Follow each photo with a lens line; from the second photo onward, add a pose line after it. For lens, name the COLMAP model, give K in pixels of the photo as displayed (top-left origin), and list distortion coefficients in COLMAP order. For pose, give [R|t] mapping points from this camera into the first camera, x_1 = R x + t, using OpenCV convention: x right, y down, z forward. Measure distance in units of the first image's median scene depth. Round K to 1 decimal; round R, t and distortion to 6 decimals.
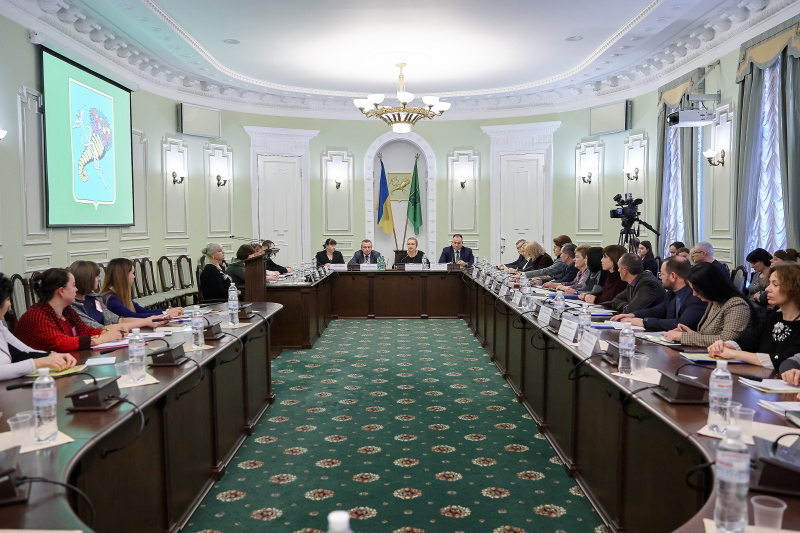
lens RADIAL K [[668.7, 0, 400.0], [0, 668.7, 266.5], [0, 0, 1]] dist [-0.009628, -0.002709]
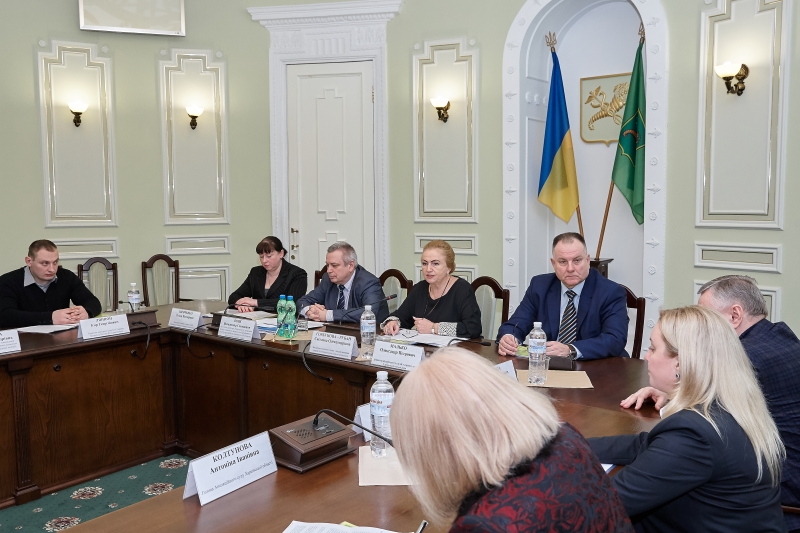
lens RADIAL K [[668.7, 0, 400.0], [0, 668.7, 266.5], [0, 0, 1]] dist [-0.009628, -0.002709]
pose [[0.780293, 0.057750, -0.622743, 0.176219], [-0.033535, 0.998159, 0.050544, -0.038851], [0.624515, -0.018556, 0.780792, 0.619500]]
